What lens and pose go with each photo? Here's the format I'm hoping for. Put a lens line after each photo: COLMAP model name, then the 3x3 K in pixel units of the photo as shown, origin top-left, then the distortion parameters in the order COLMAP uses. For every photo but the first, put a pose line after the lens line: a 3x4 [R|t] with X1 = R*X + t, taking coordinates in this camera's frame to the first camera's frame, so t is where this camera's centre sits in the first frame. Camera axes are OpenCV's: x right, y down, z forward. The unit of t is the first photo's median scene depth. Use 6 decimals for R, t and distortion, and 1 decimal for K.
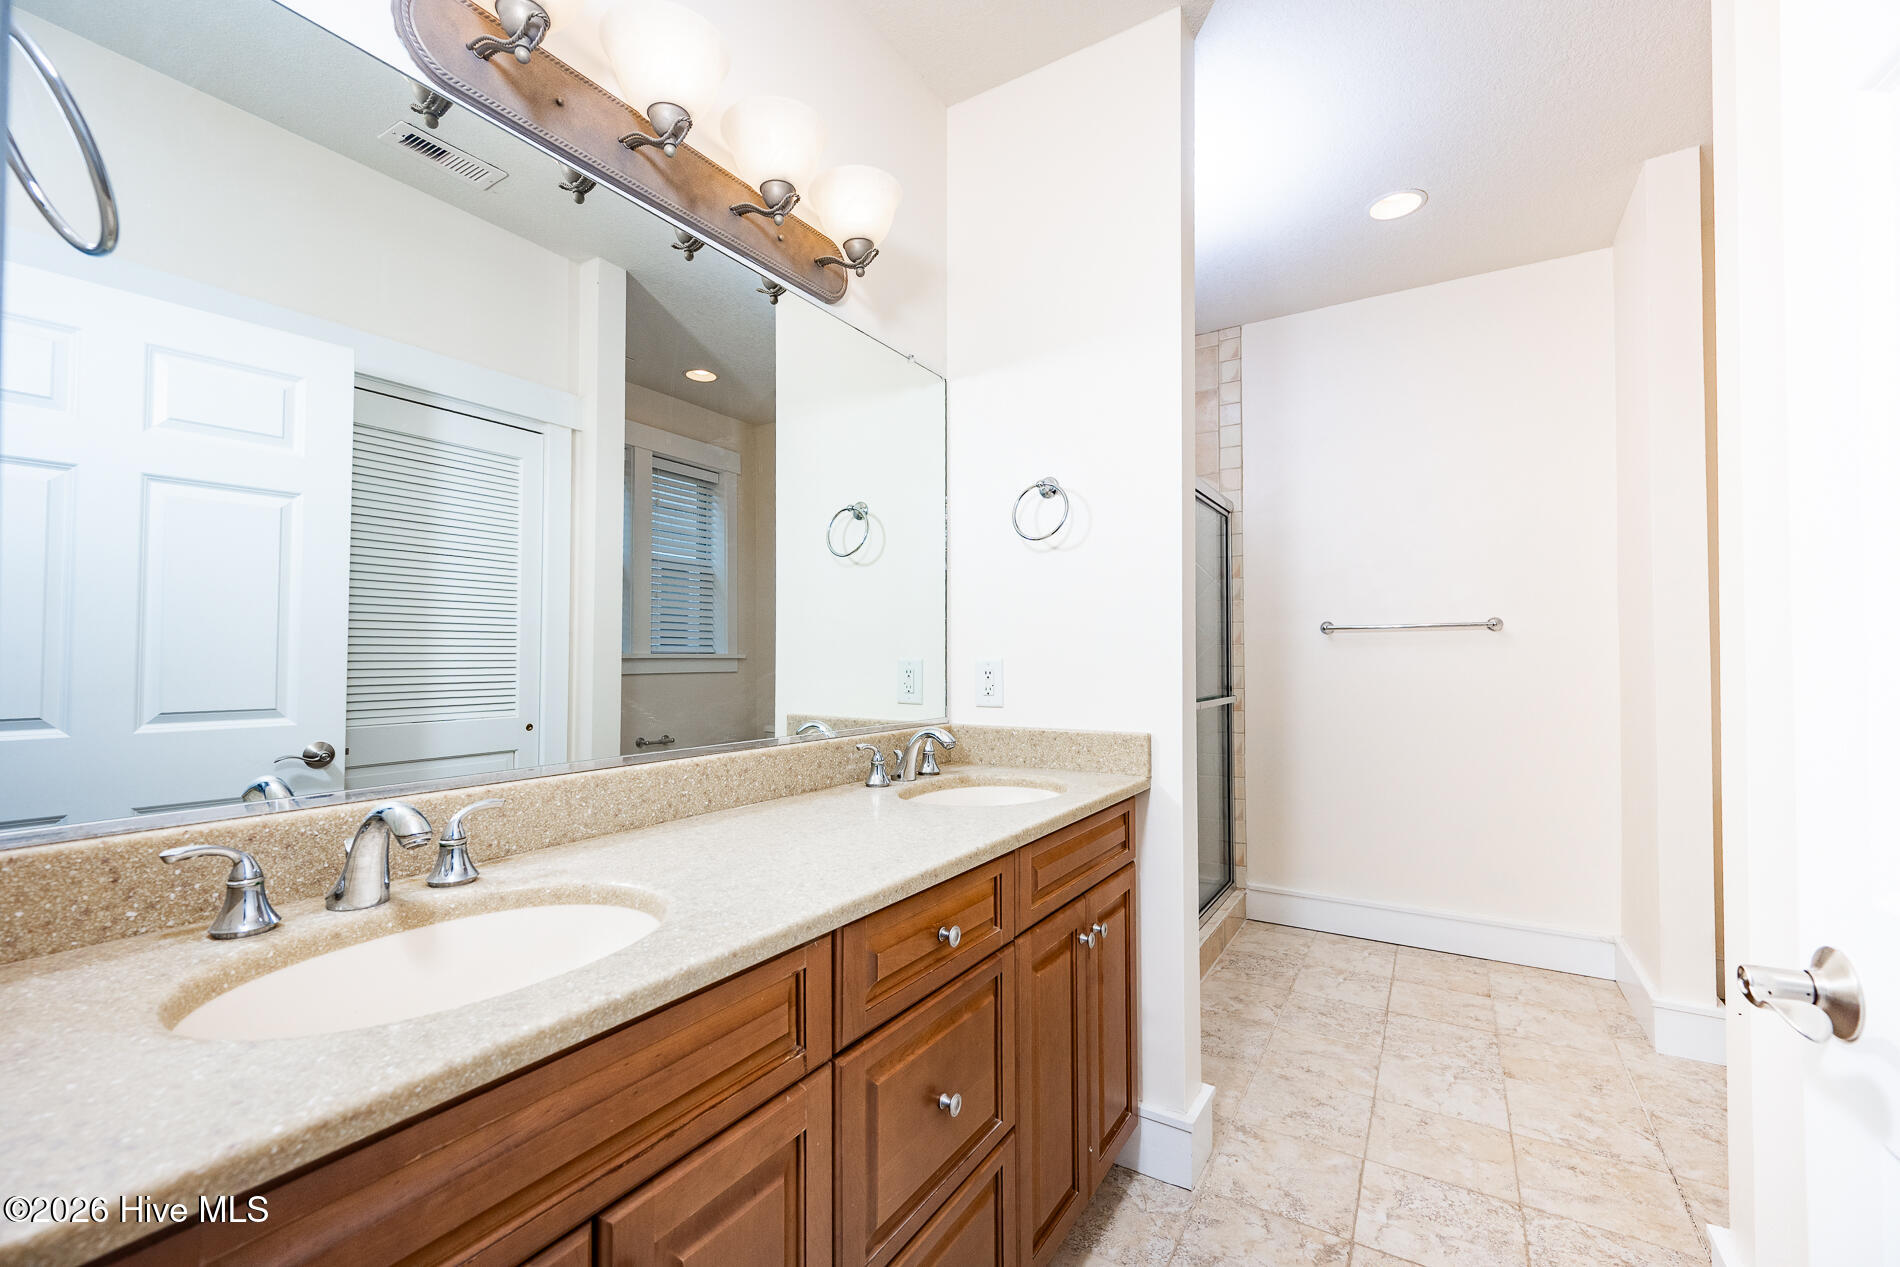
lens RADIAL K [[779.6, 0, 964.5], [0, 779.6, 644.9], [0, 0, 1]] dist [0.002134, 0.000004]
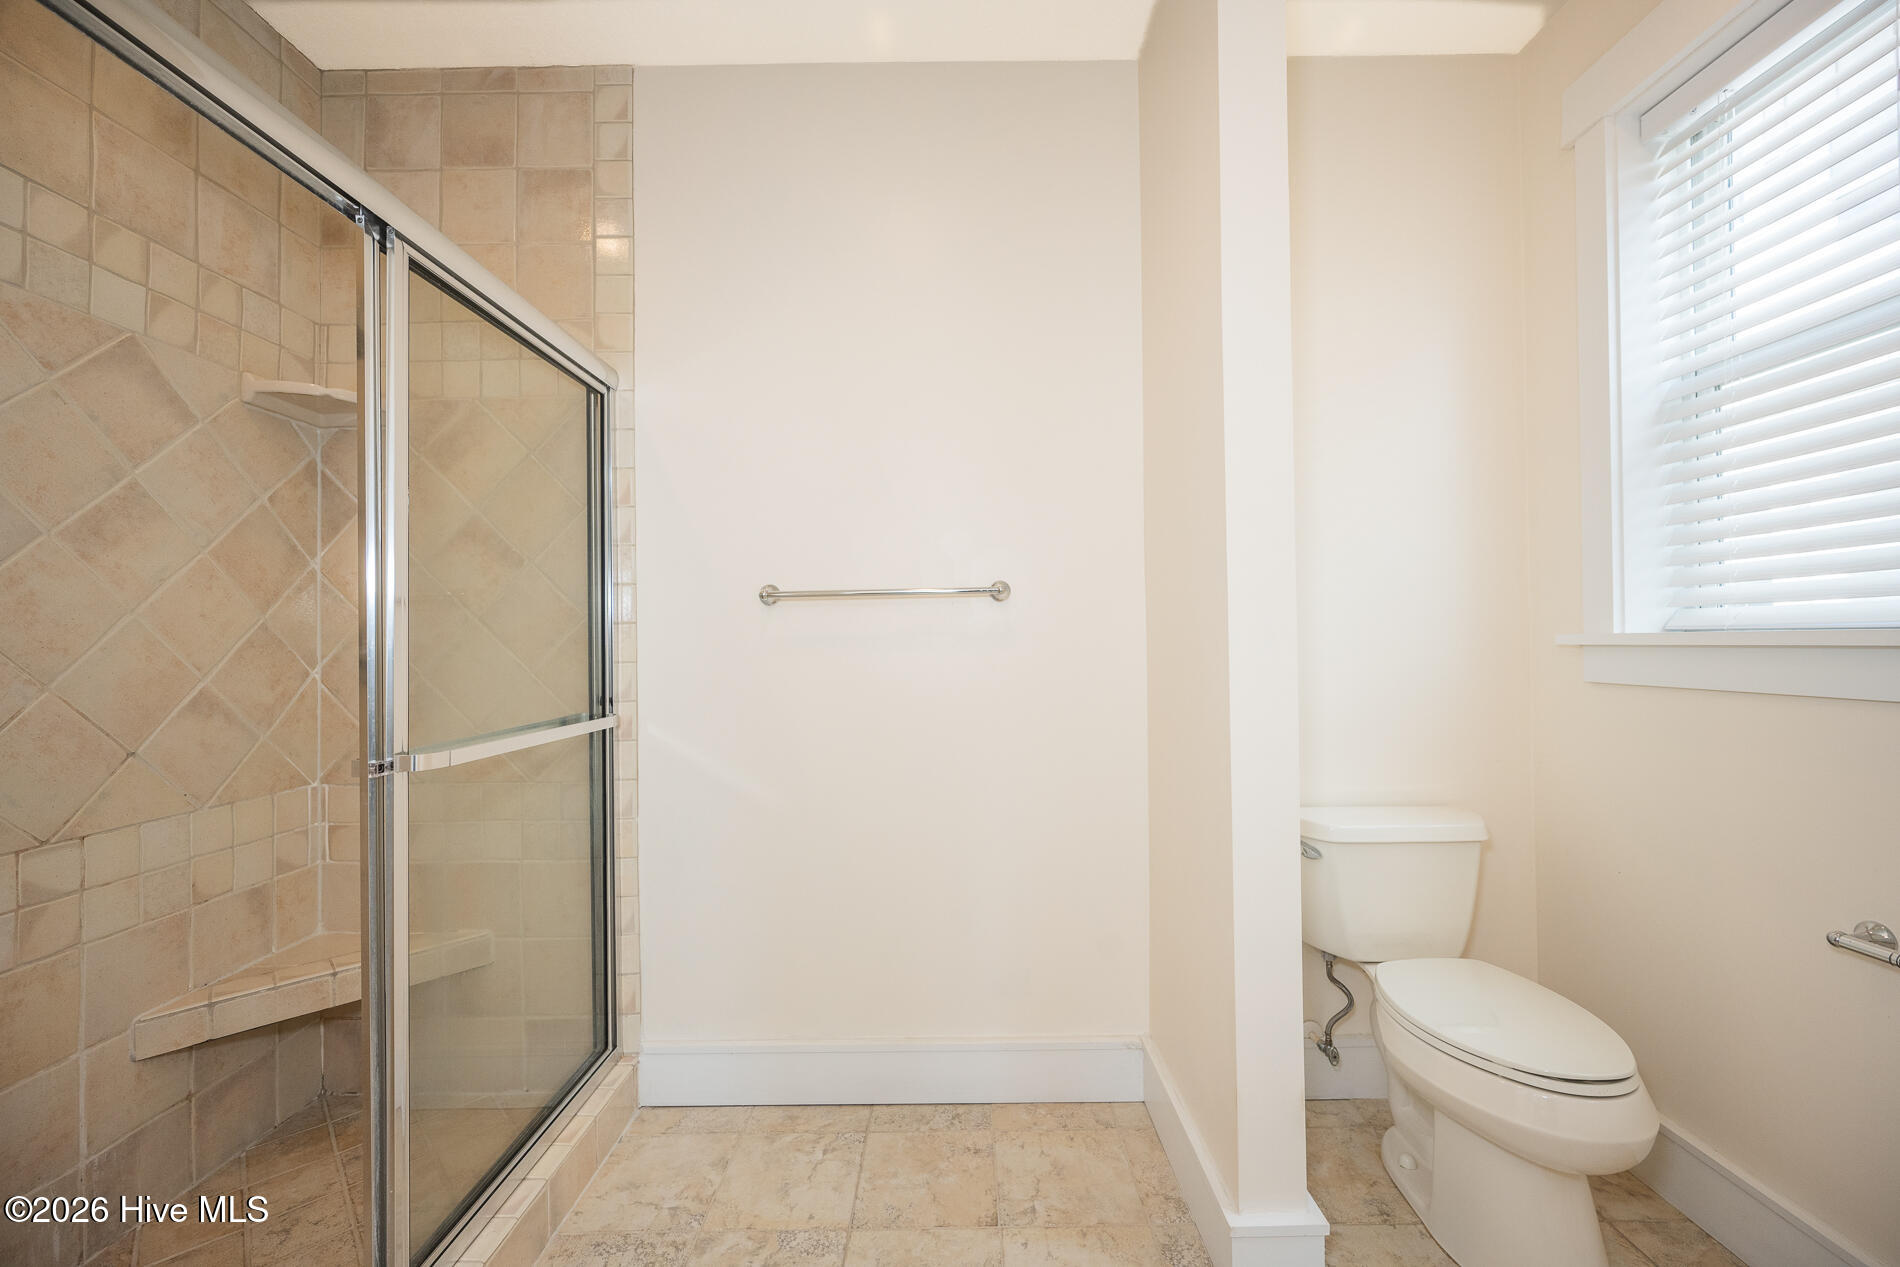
lens RADIAL K [[779.6, 0, 949.9], [0, 779.6, 638.6], [0, 0, 1]] dist [0.002134, 0.000004]
pose [[0.856028, -0.002621, 0.516922, 0.263257], [0.002704, 0.999996, 0.000592, 0.011009], [-0.516922, 0.000890, 0.856032, 0.398390]]
